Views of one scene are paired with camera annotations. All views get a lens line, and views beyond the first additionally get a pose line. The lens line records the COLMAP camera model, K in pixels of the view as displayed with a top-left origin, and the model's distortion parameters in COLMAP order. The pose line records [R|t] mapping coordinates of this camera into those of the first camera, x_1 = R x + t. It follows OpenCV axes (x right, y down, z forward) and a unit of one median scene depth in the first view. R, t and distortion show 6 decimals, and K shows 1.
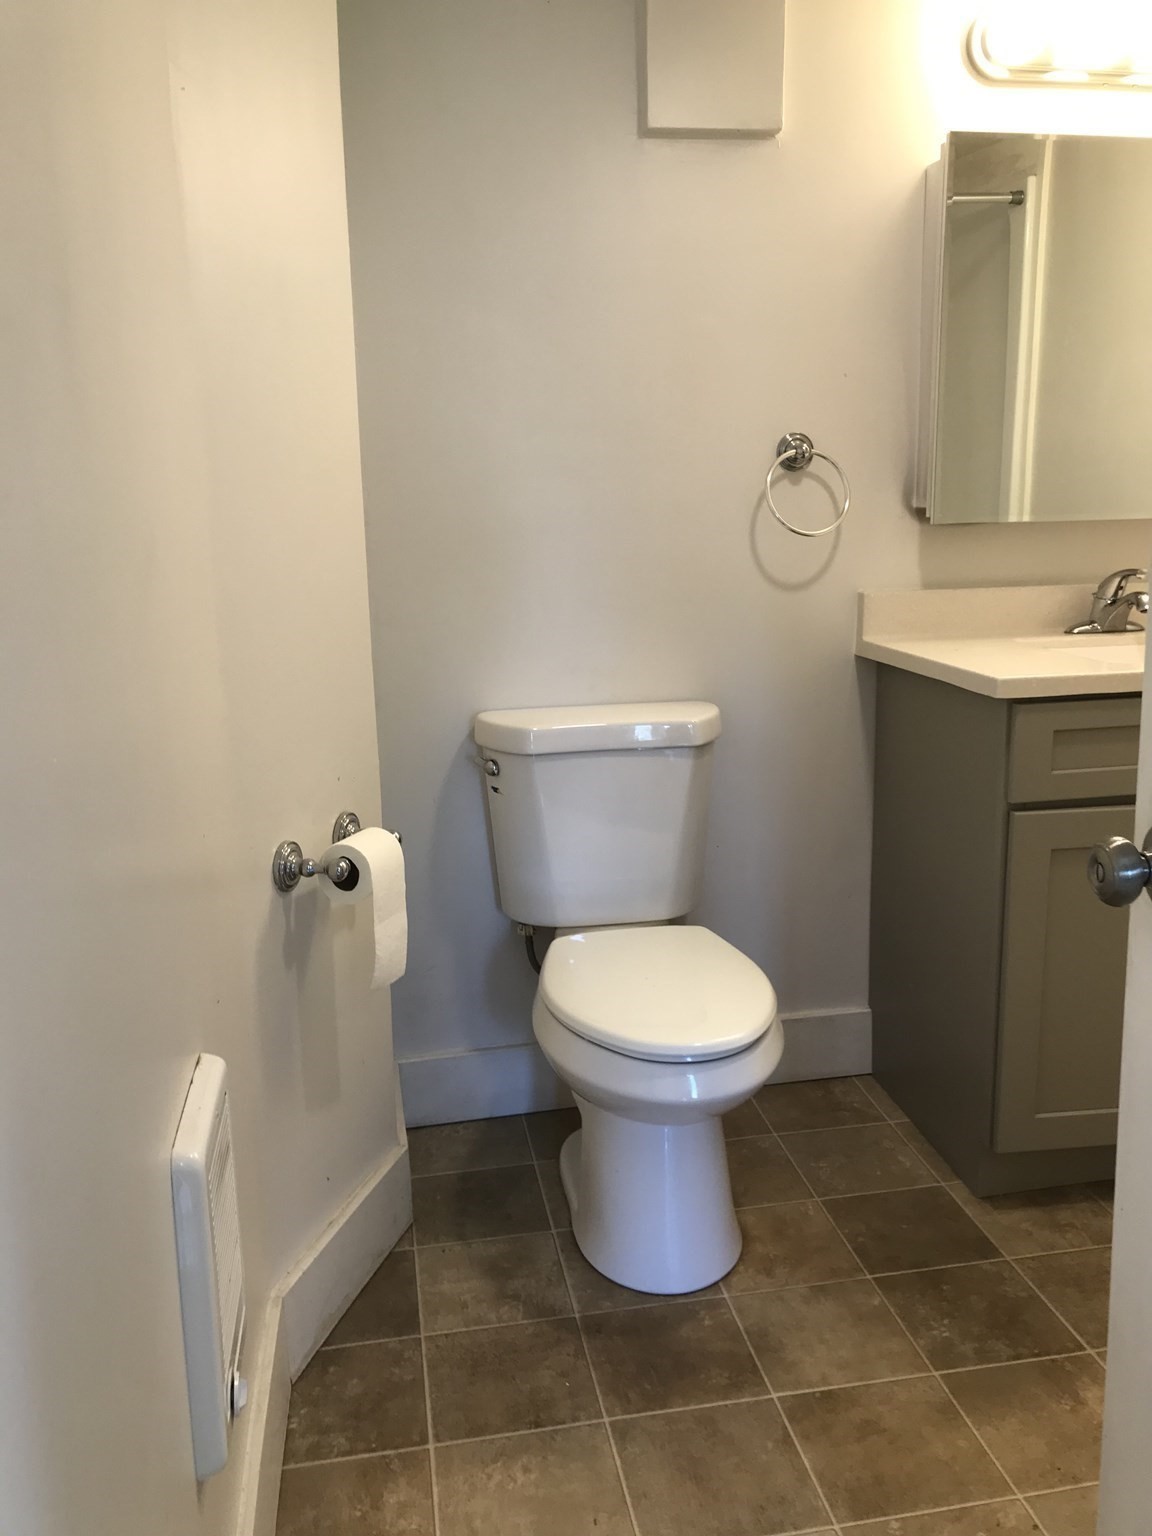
lens RADIAL K [[1265.8, 0, 578.5], [0, 1265.8, 765.7], [0, 0, 1]] dist [-0.004893, -0.000306]
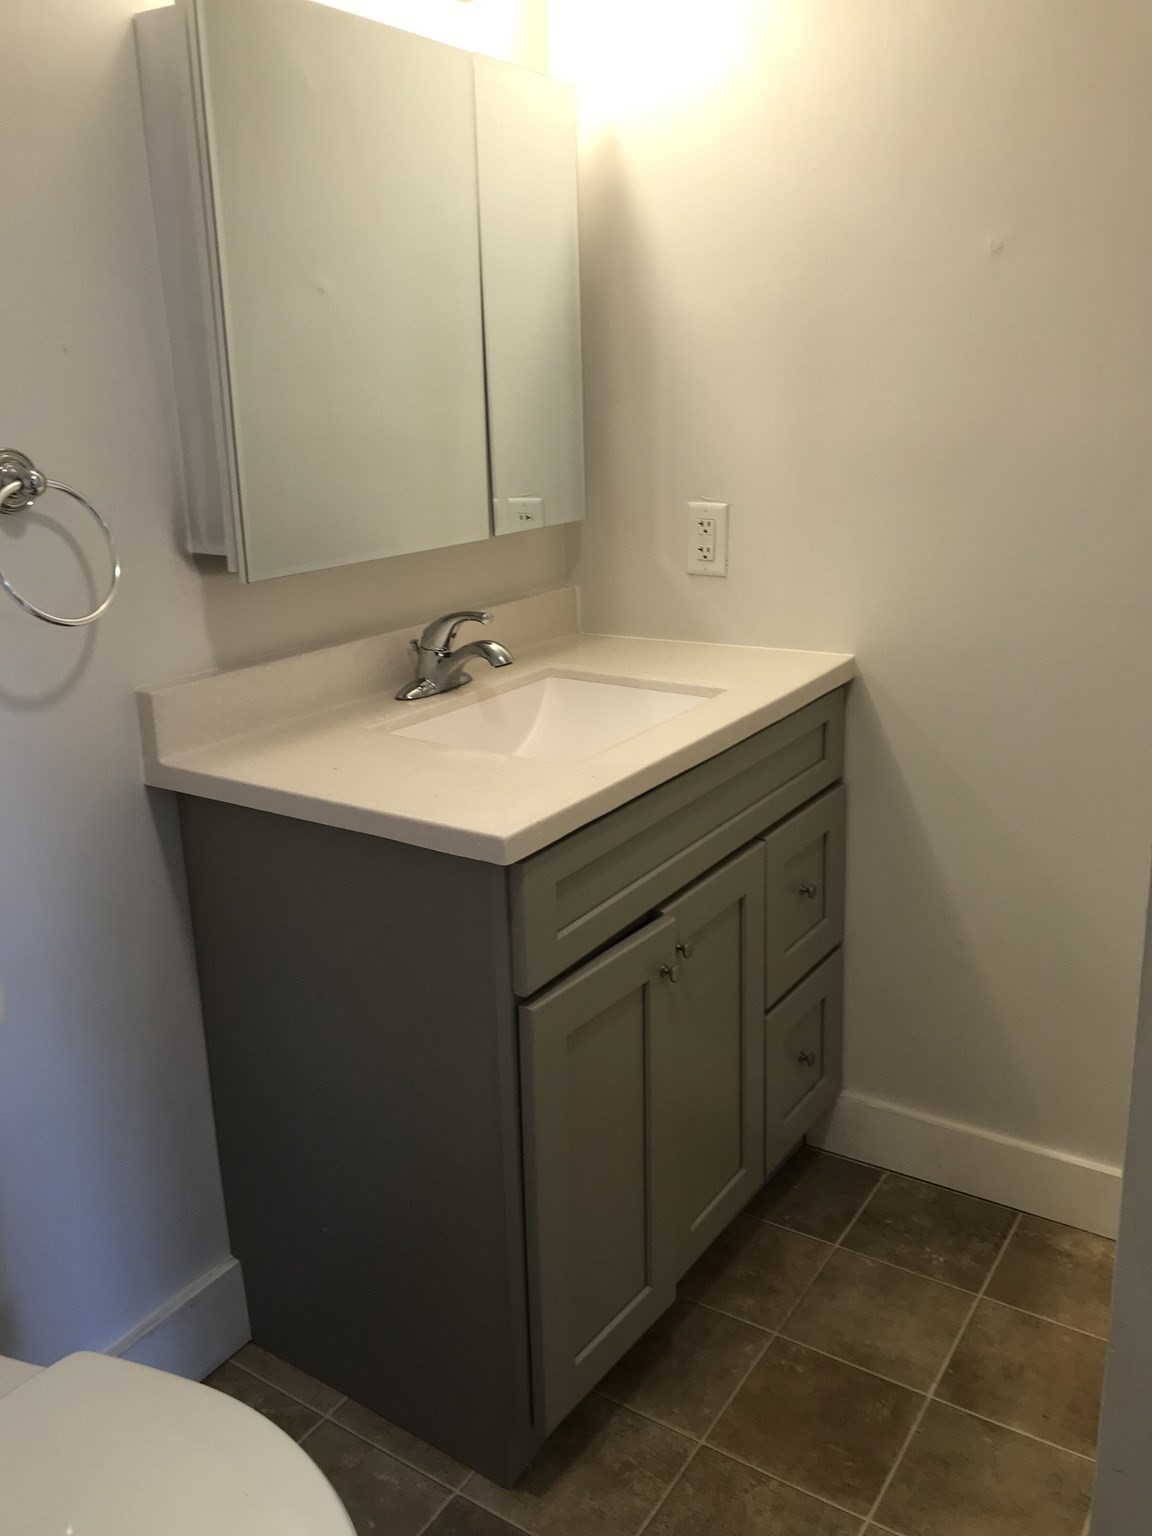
lens RADIAL K [[1265.8, 0, 571.5], [0, 1265.8, 765.0], [0, 0, 1]] dist [-0.004893, -0.000306]
pose [[0.693878, -0.200371, 0.691654, -0.078551], [0.166545, 0.979119, 0.116570, -0.140319], [-0.700569, 0.034306, 0.712760, 0.391295]]
